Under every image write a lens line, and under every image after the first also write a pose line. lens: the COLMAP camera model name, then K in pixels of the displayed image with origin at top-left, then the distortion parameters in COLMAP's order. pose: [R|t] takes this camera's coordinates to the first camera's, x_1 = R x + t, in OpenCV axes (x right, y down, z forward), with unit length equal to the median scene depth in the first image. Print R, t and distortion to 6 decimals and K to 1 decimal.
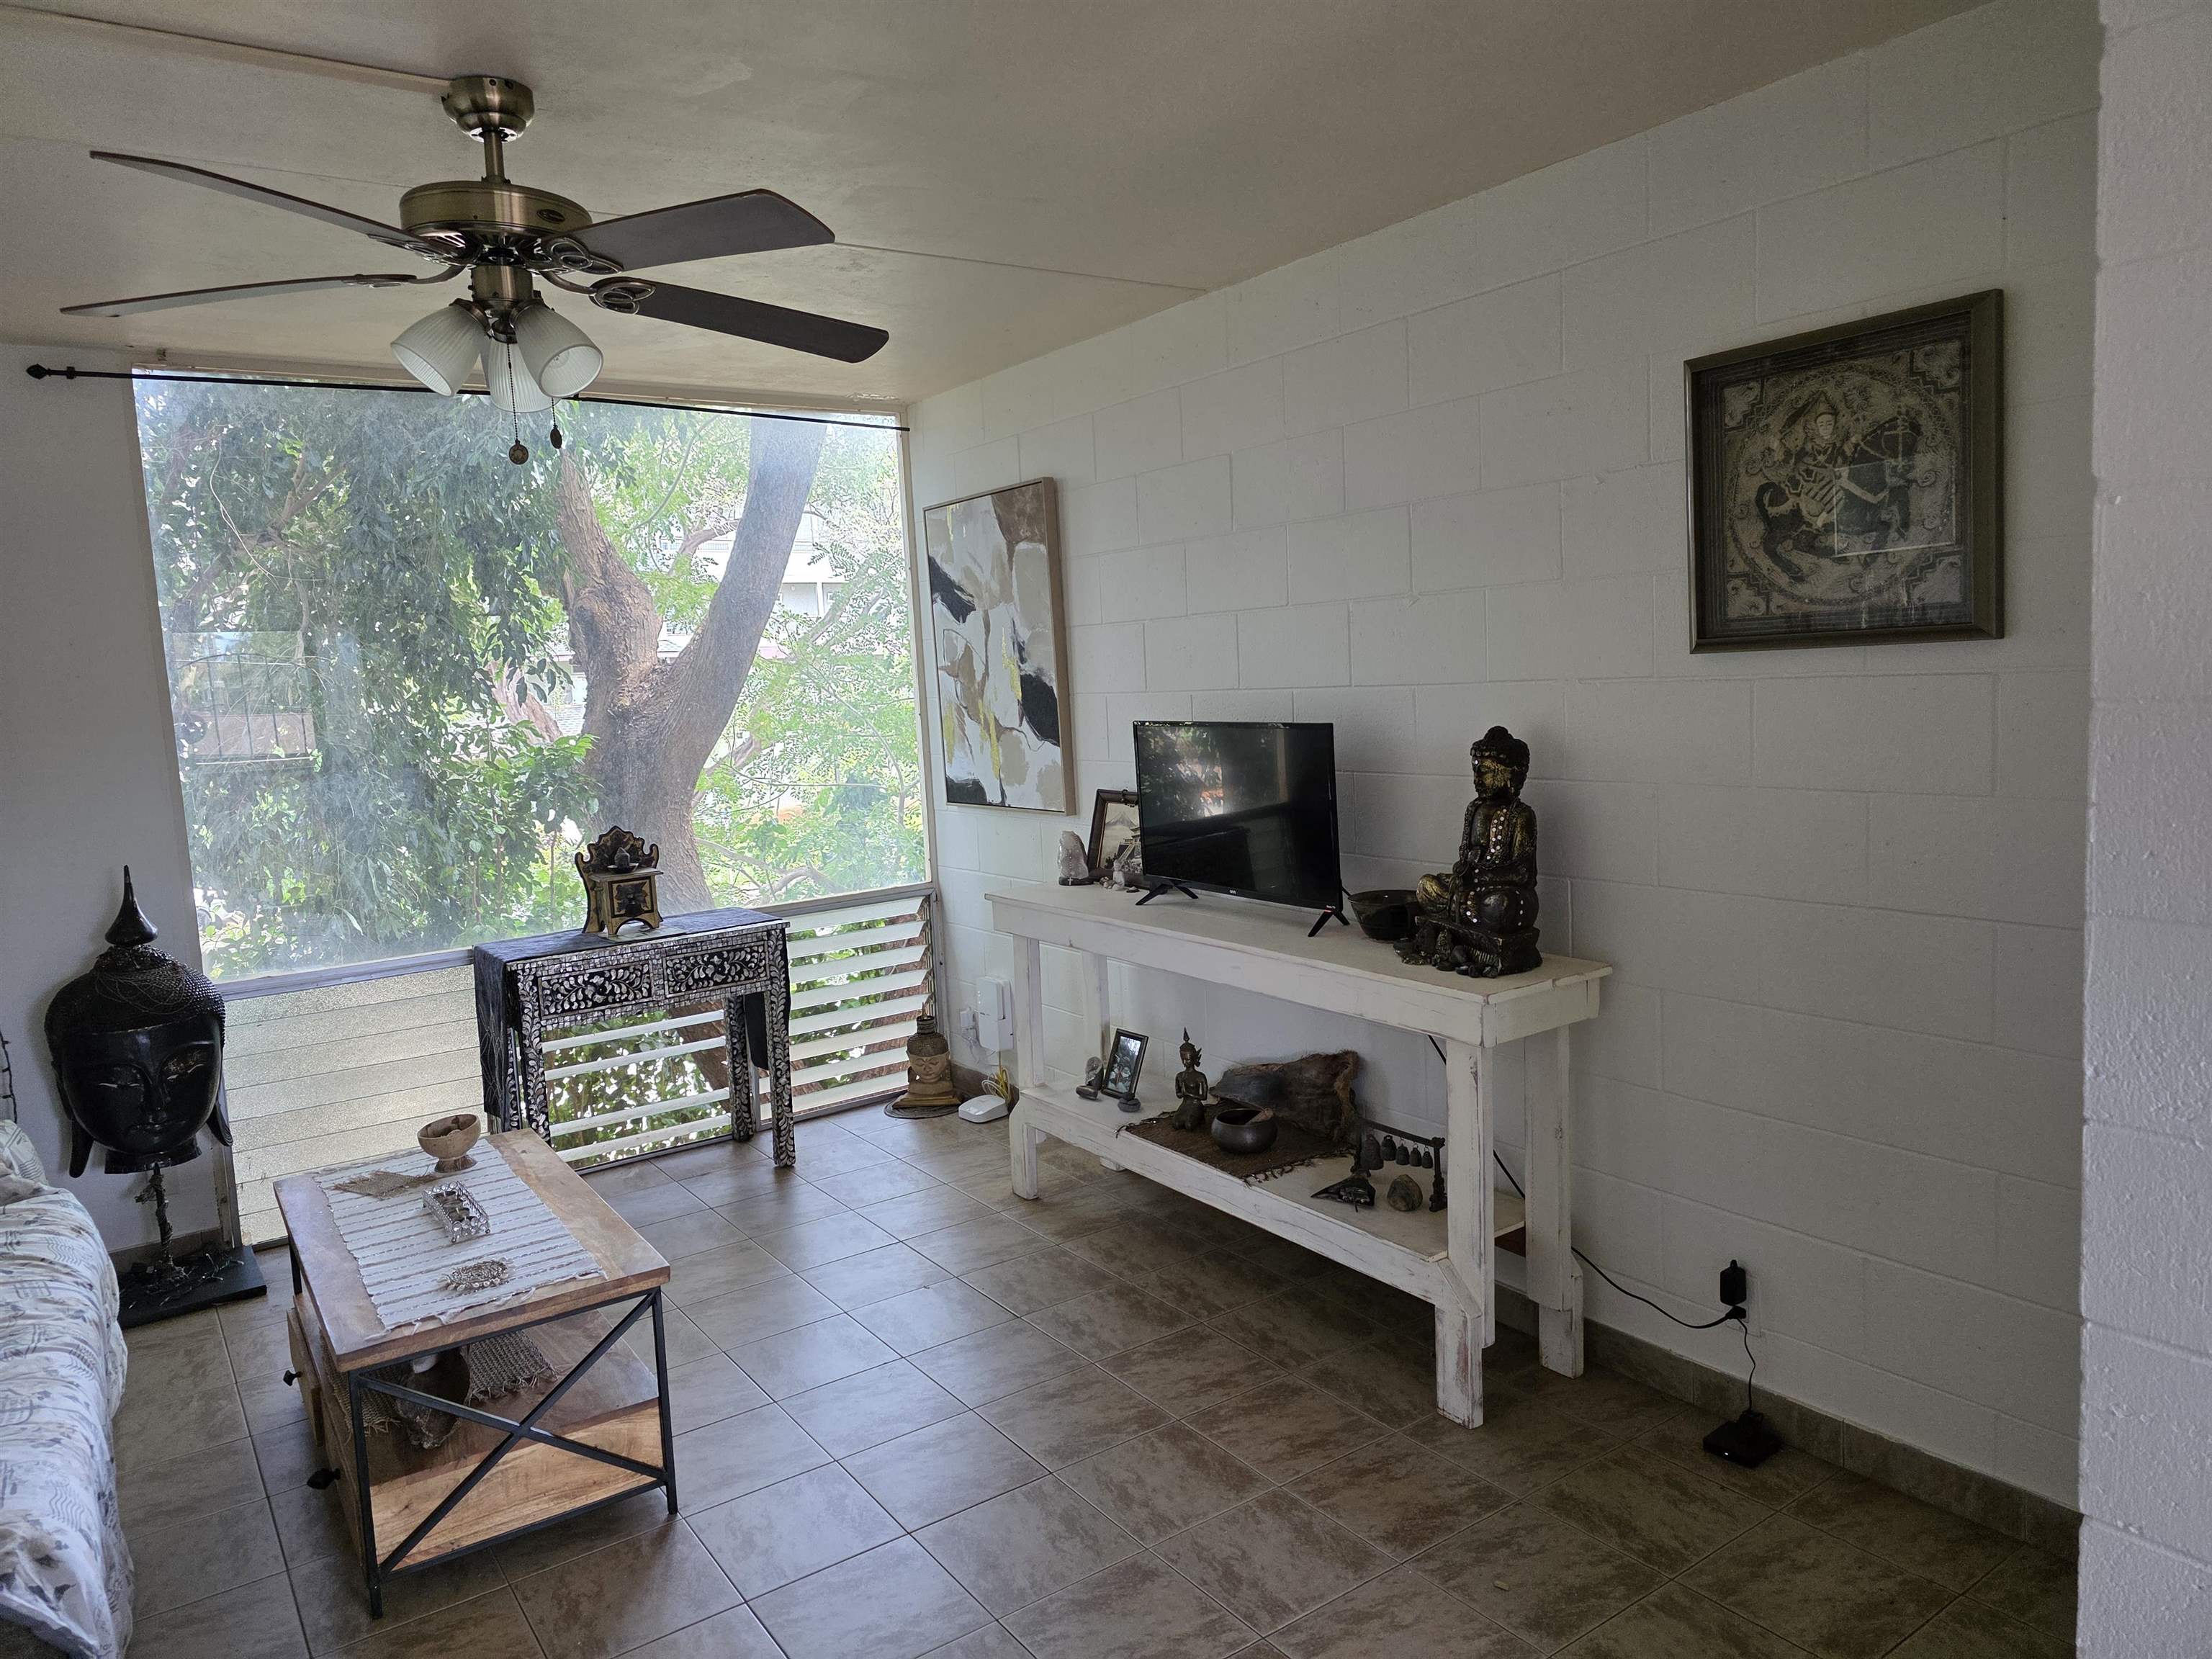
lens RADIAL K [[1492.9, 0, 1106.0], [0, 1492.9, 829.5], [0, 0, 1]] dist [0.042717, -0.030122]
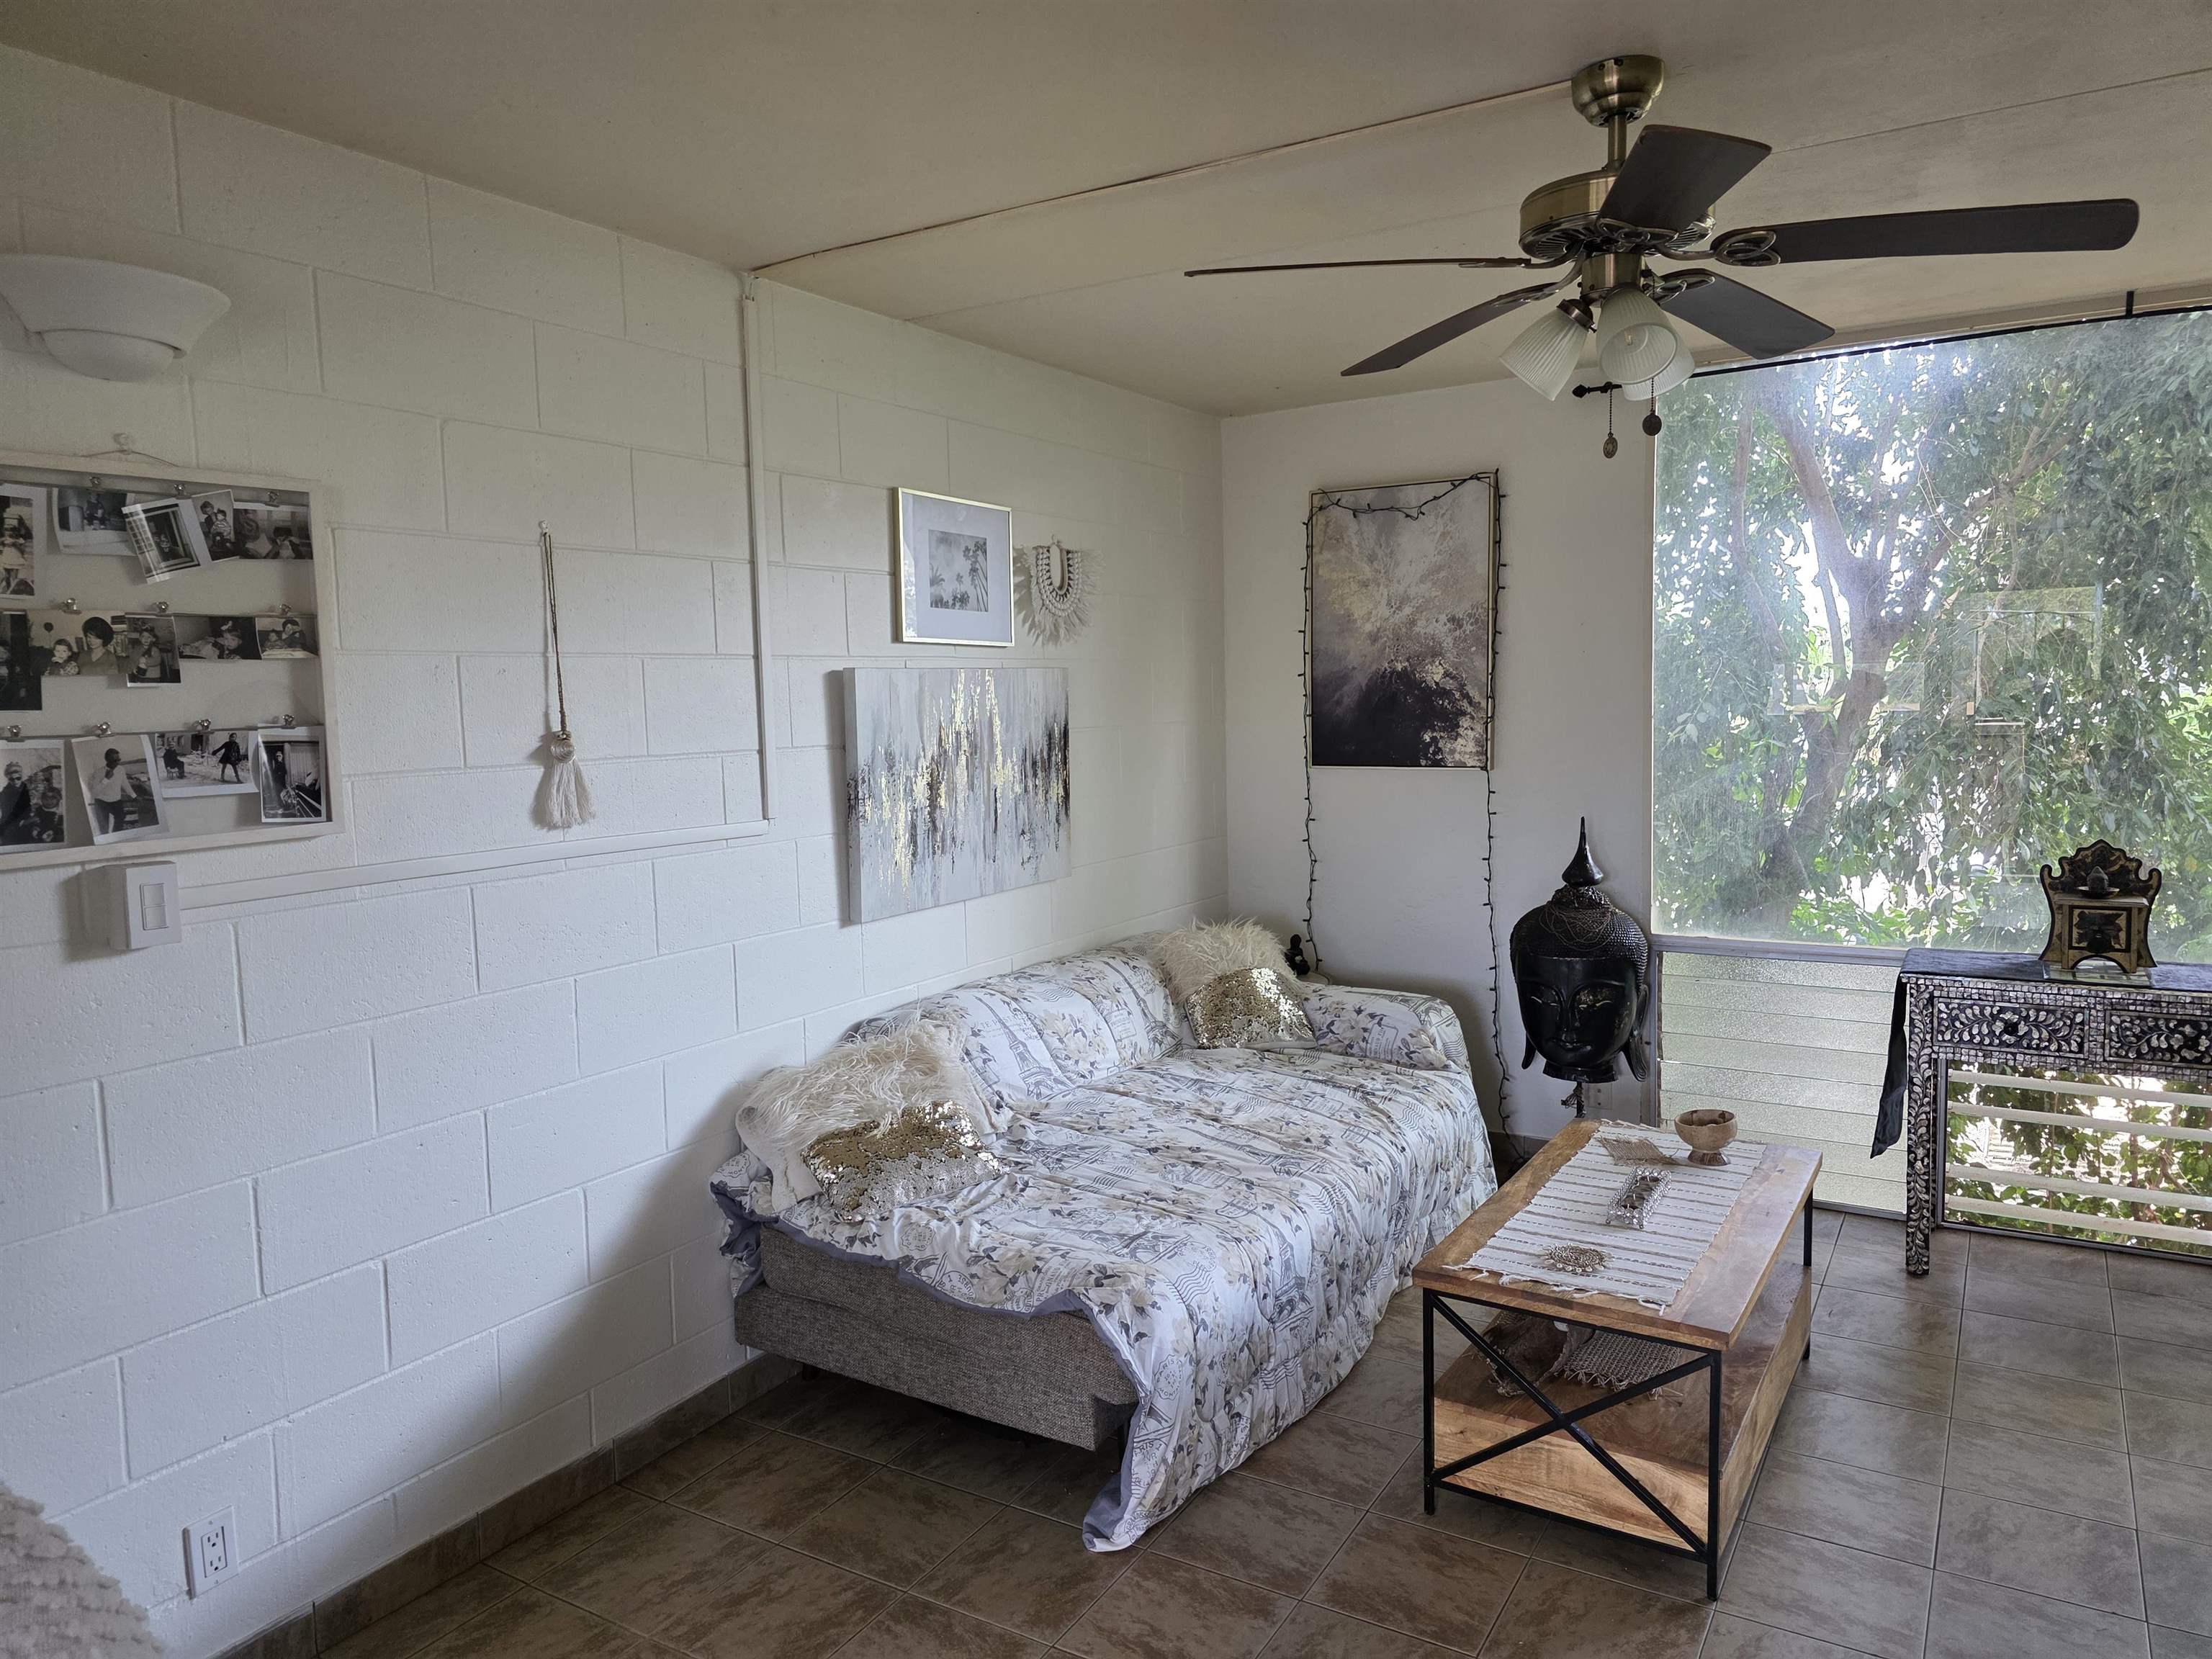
lens RADIAL K [[1492.9, 0, 1106.0], [0, 1492.9, 829.5], [0, 0, 1]] dist [0.042717, -0.030122]
pose [[0.396995, 0.128554, -0.908773, 0.337186], [-0.096341, 0.990509, 0.098029, -0.059691], [0.912750, 0.048635, 0.405613, 0.277554]]
